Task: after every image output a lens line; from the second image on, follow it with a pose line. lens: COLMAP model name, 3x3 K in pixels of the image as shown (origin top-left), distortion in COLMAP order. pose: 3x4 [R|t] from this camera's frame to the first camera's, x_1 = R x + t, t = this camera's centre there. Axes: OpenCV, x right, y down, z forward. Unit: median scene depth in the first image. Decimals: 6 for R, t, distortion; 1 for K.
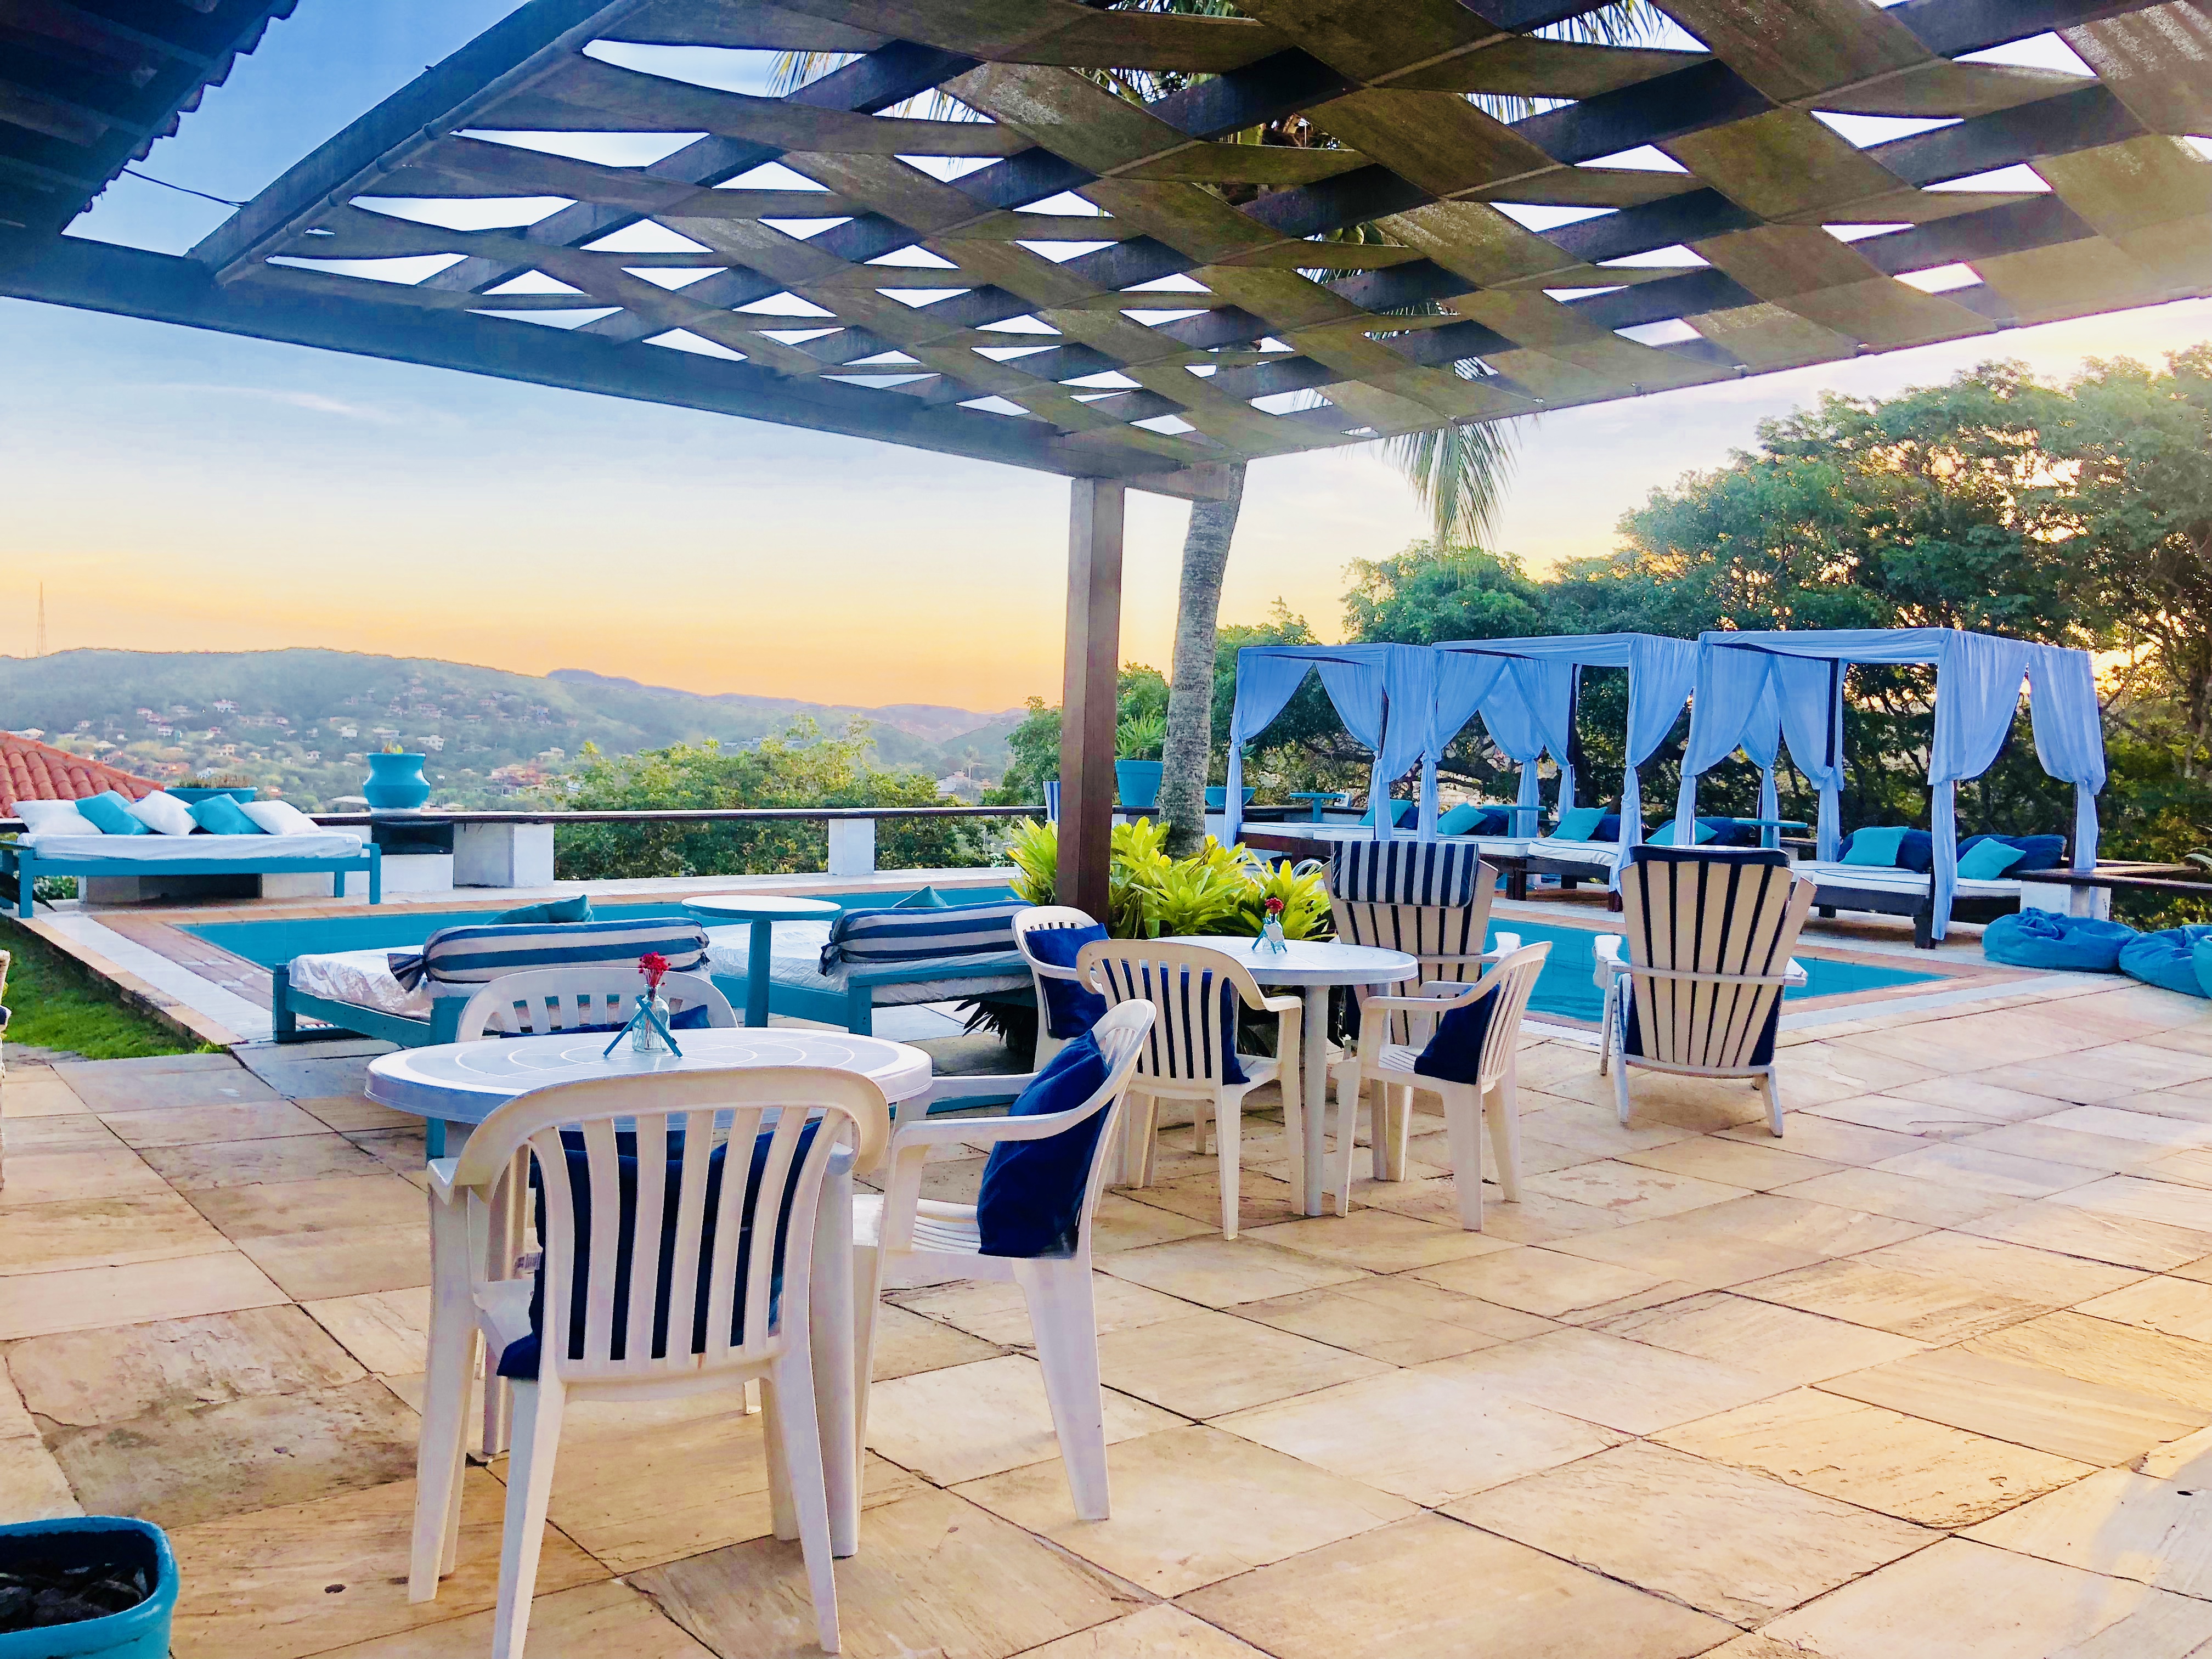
lens RADIAL K [[1802.0, 0, 1121.6], [0, 1802.0, 828.1], [0, 0, 1]] dist [0.029845, -0.009192]
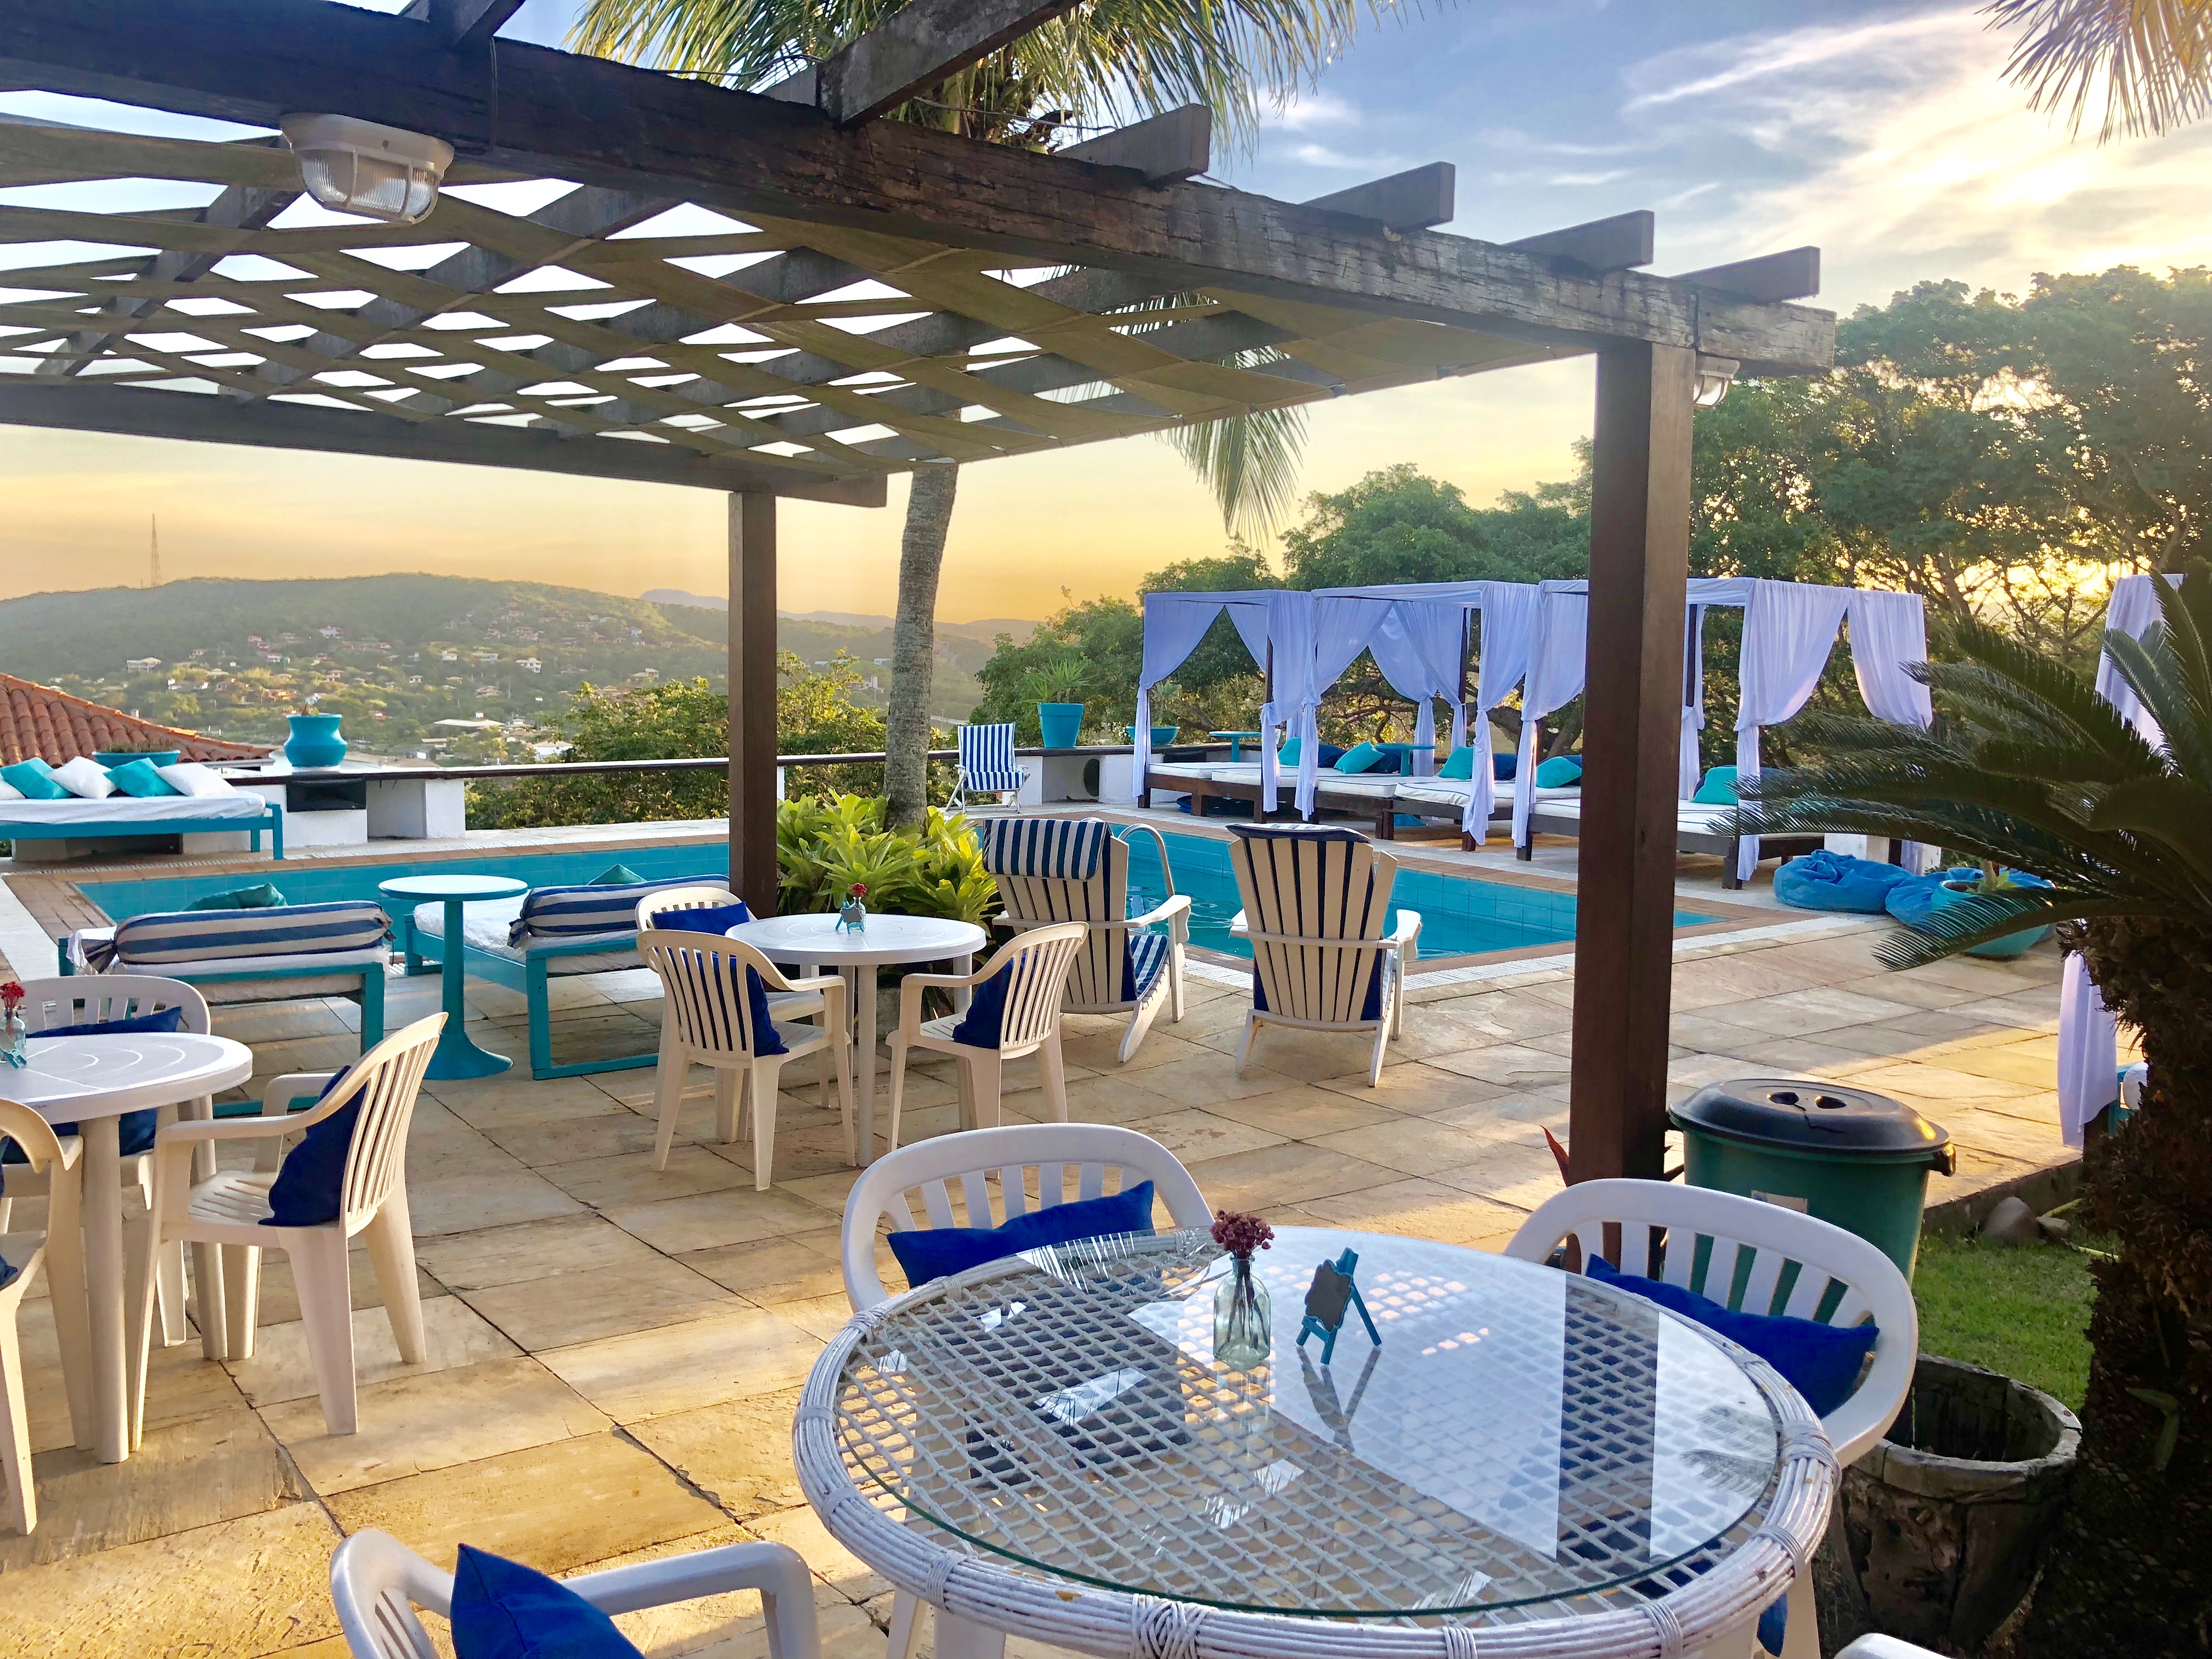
lens RADIAL K [[1802.0, 0, 1115.6], [0, 1802.0, 844.2], [0, 0, 1]] dist [0.029845, -0.009192]
pose [[0.998465, -0.010050, -0.054470, 0.129839], [0.013142, 0.998305, 0.056704, -0.019777], [0.053808, -0.057333, 0.996904, -0.044362]]
